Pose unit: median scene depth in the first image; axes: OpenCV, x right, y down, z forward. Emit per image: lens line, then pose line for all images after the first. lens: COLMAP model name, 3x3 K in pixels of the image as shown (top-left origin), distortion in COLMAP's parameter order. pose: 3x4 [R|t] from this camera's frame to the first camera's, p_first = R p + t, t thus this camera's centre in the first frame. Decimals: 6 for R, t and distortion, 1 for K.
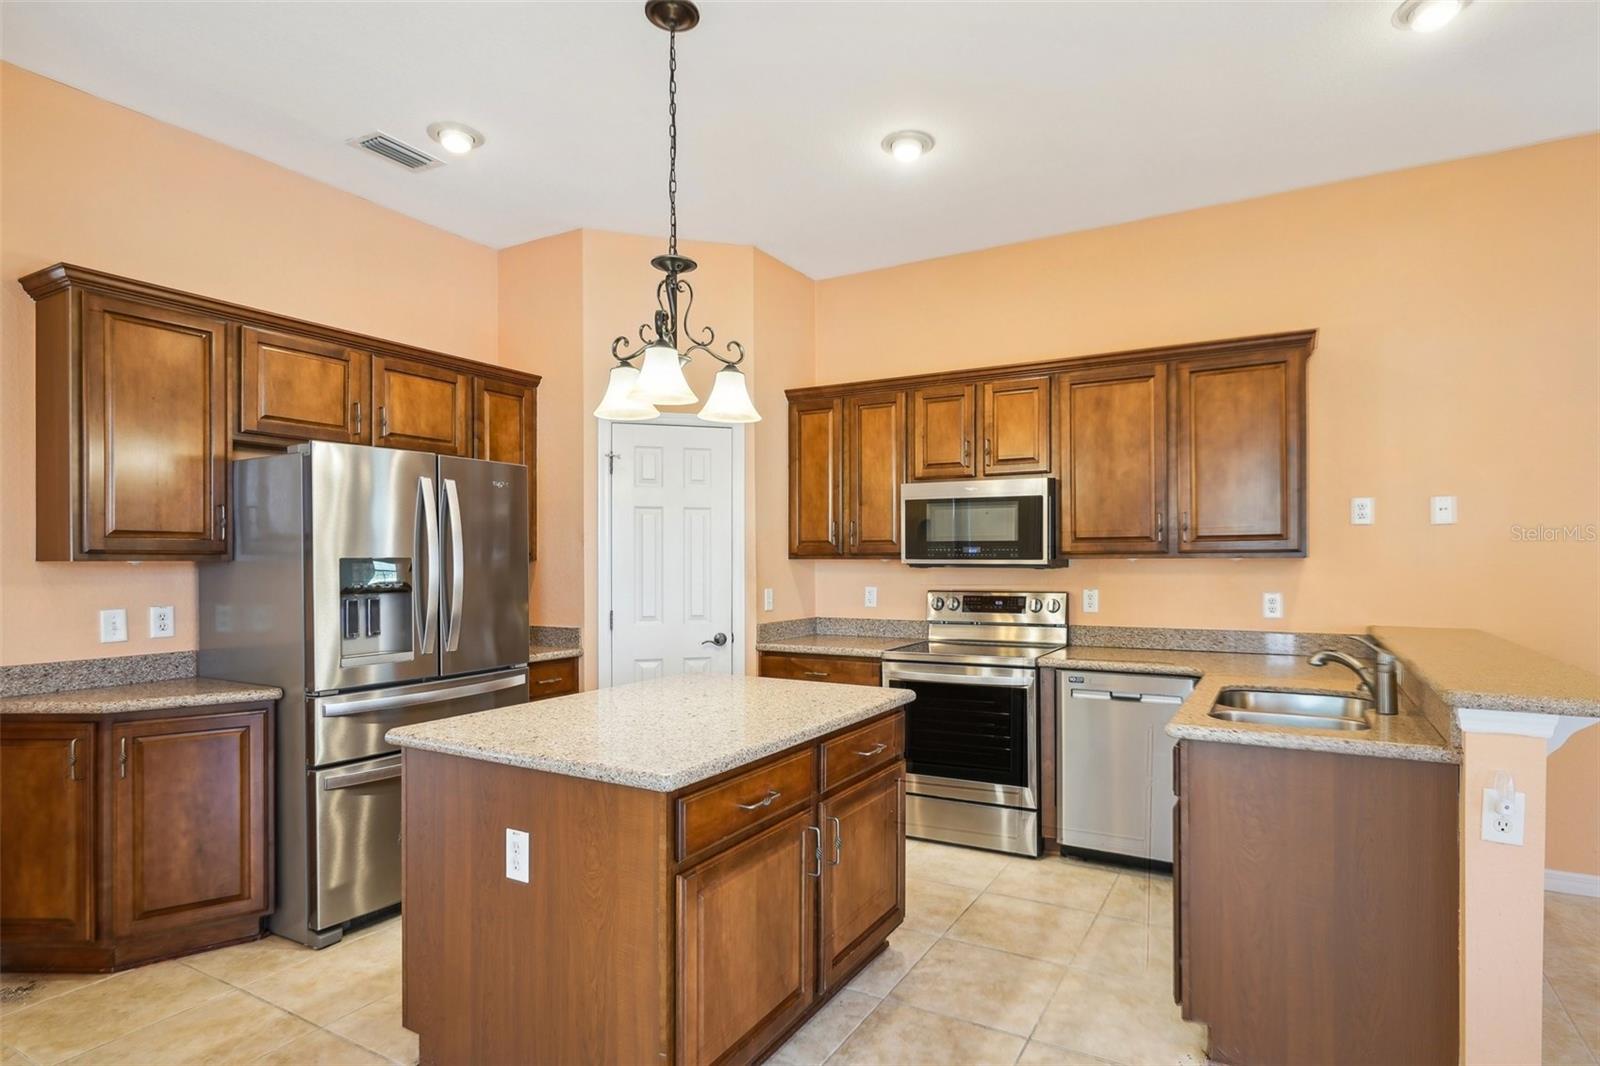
lens RADIAL K [[820.6, 0, 853.3], [0, 820.6, 560.5], [0, 0, 1]] dist [-0.003255, 0.002598]
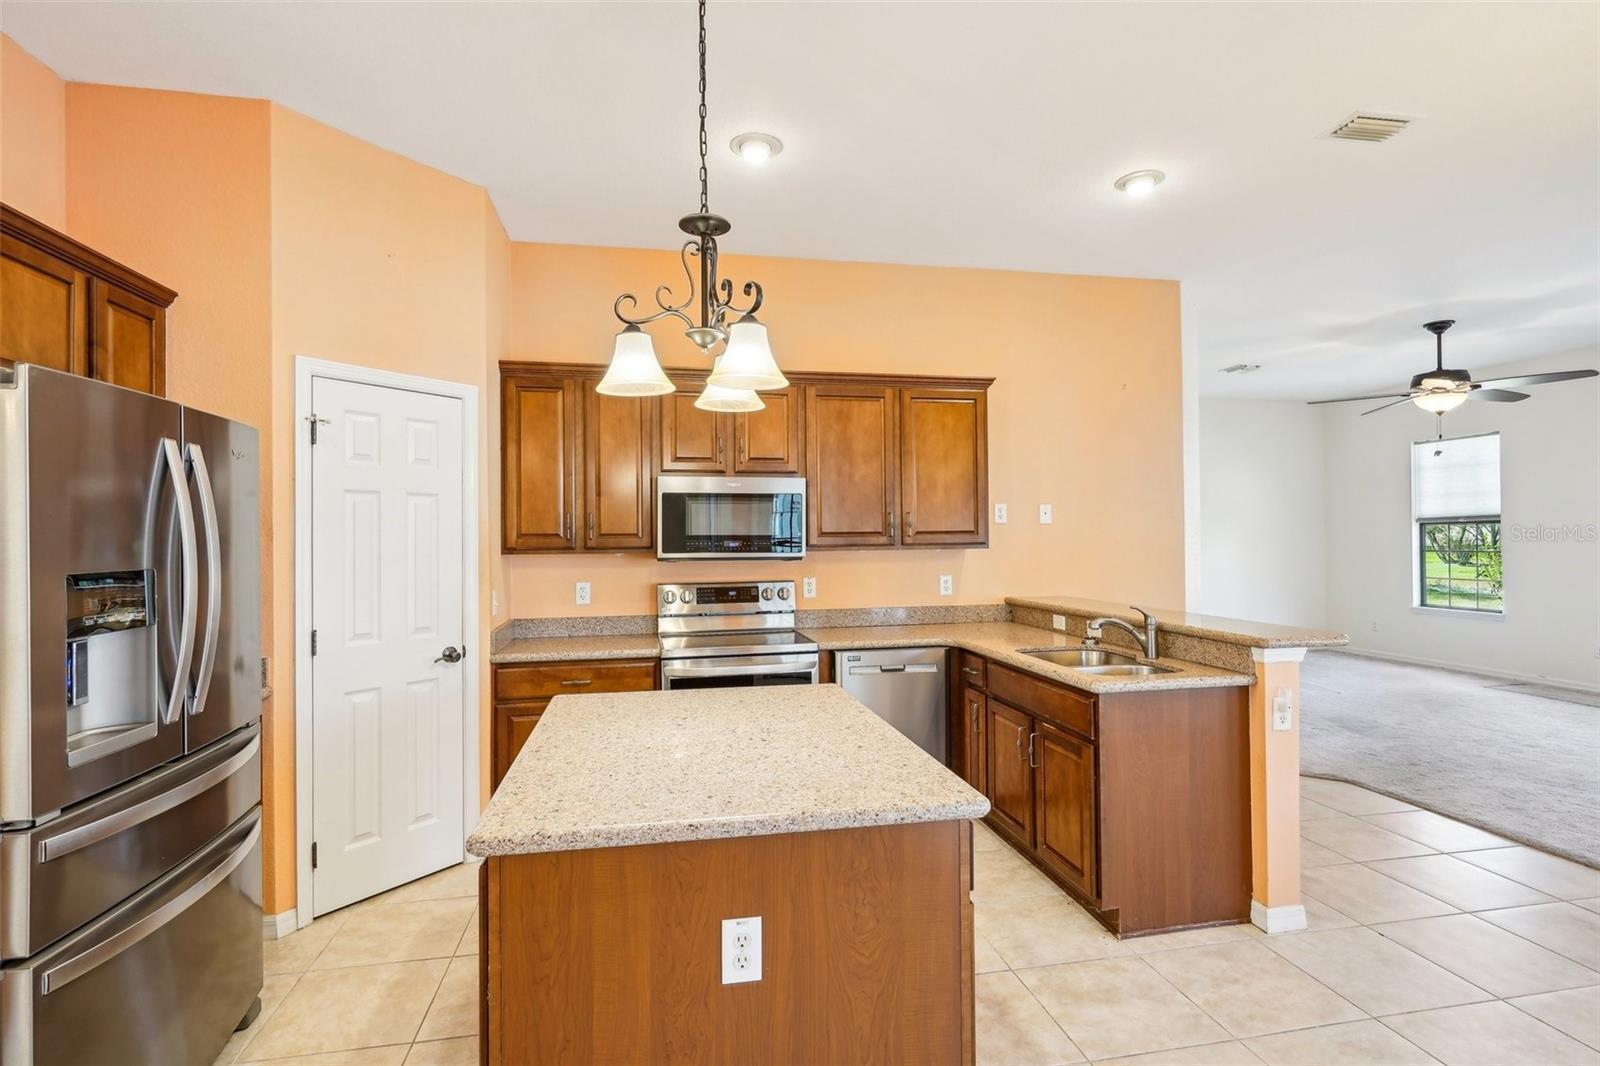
lens RADIAL K [[778.3, 0, 798.4], [0, 778.3, 532.3], [0, 0, 1]] dist [0.000296, -0.001191]
pose [[0.774159, 0.000165, 0.632992, -0.429182], [0.008488, 0.999907, -0.010642, -0.016810], [-0.632935, 0.013612, 0.774085, 0.195404]]
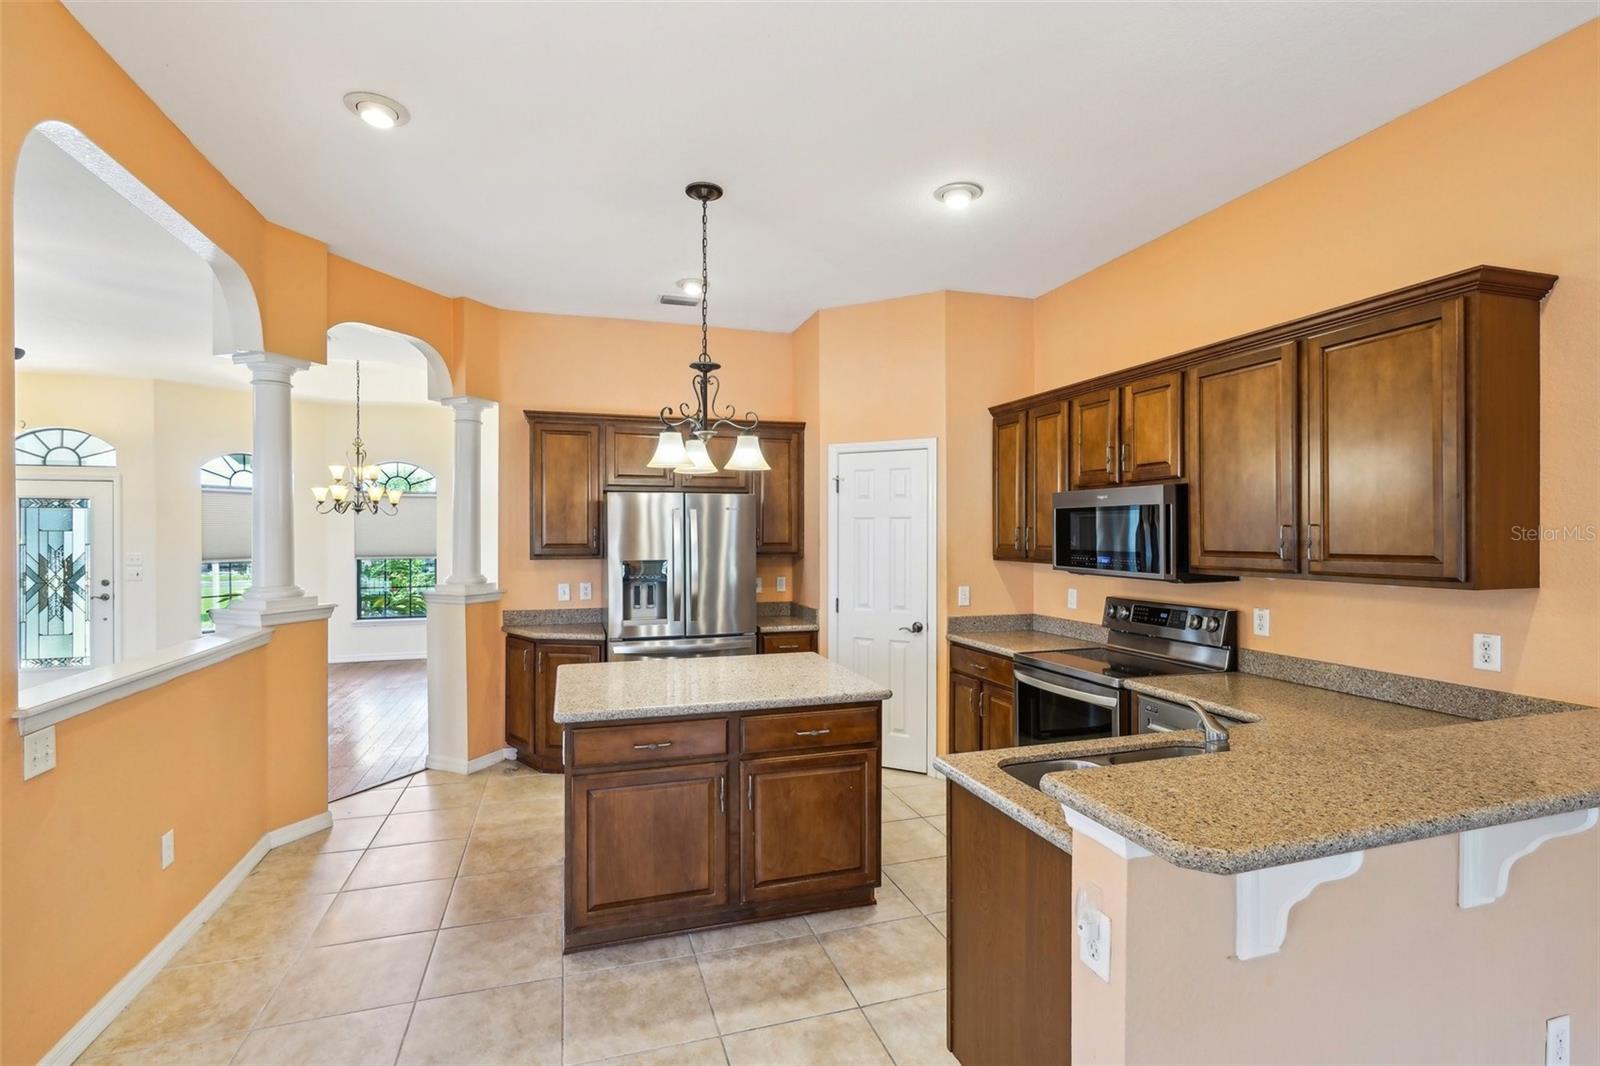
lens RADIAL K [[740.4, 0, 797.7], [0, 740.4, 535.5], [0, 0, 1]] dist [-0.001626, 0.000245]
pose [[0.714721, 0.005099, -0.699391, 0.518386], [-0.002611, 0.999986, 0.004622, -0.046496], [0.699405, -0.001477, 0.714724, 0.121552]]
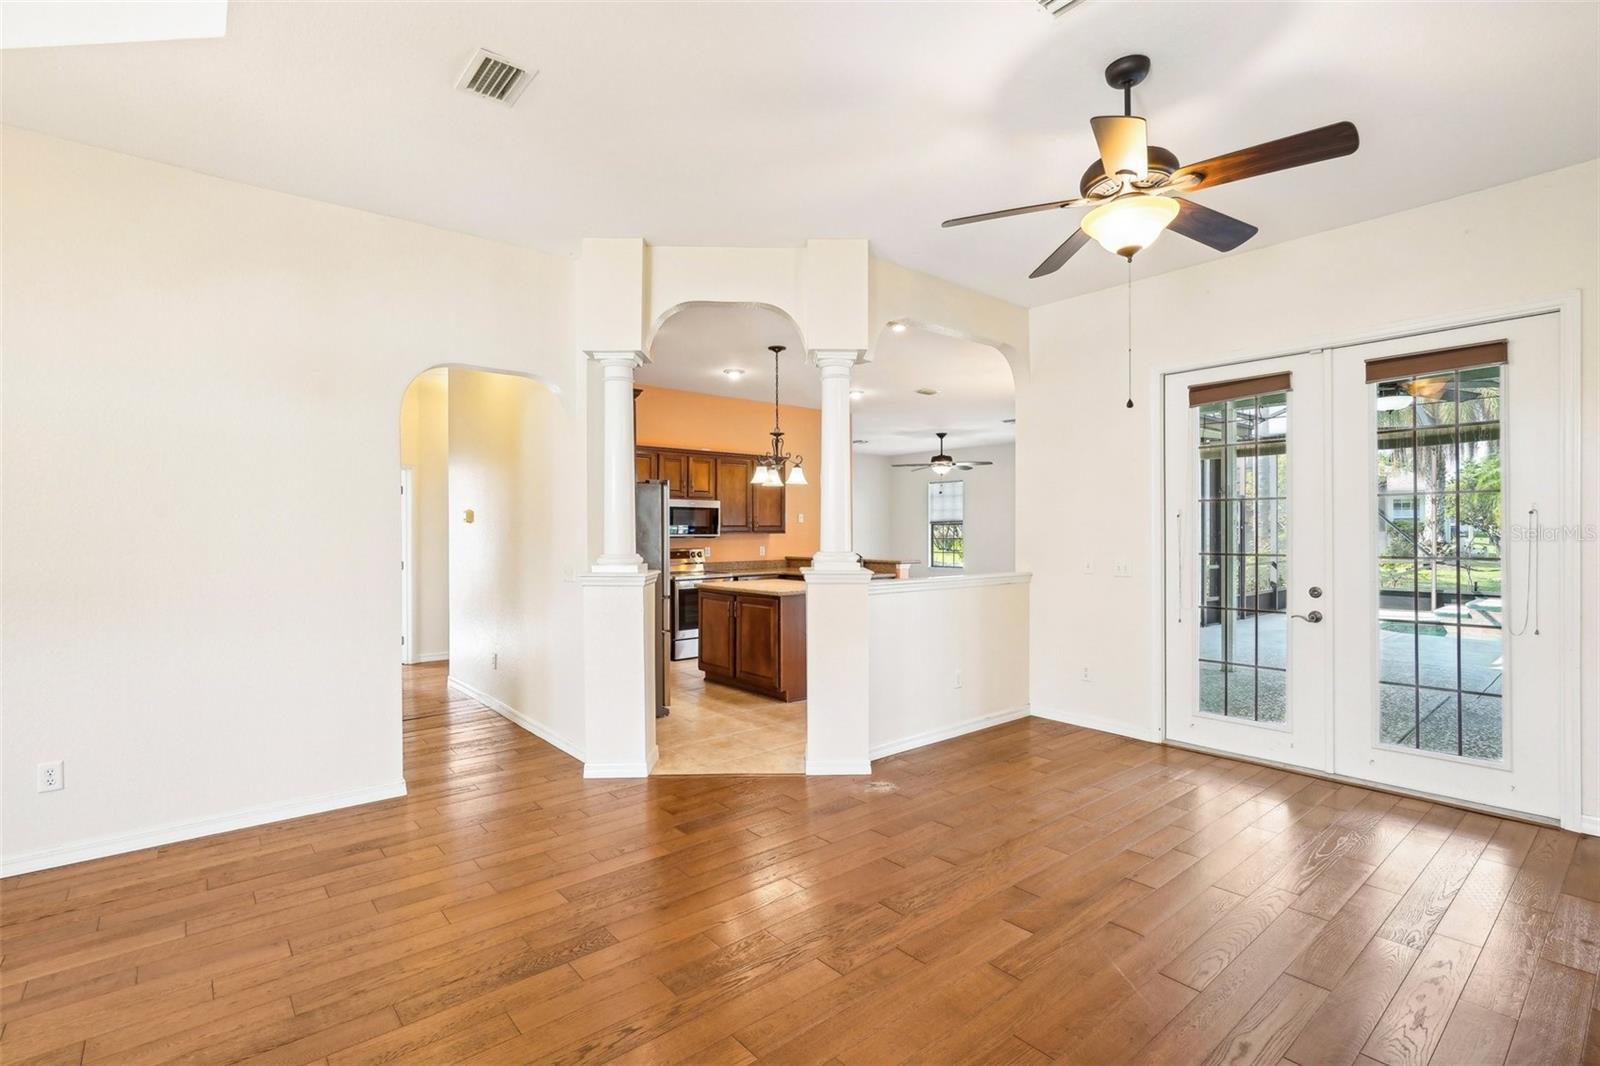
lens RADIAL K [[740.4, 0, 801.0], [0, 740.4, 536.5], [0, 0, 1]] dist [-0.001626, 0.000245]
pose [[0.364542, -0.005045, 0.931173, -1.713890], [0.003444, 0.999986, 0.004069, -0.002963], [-0.931181, 0.001723, 0.364554, -0.028065]]
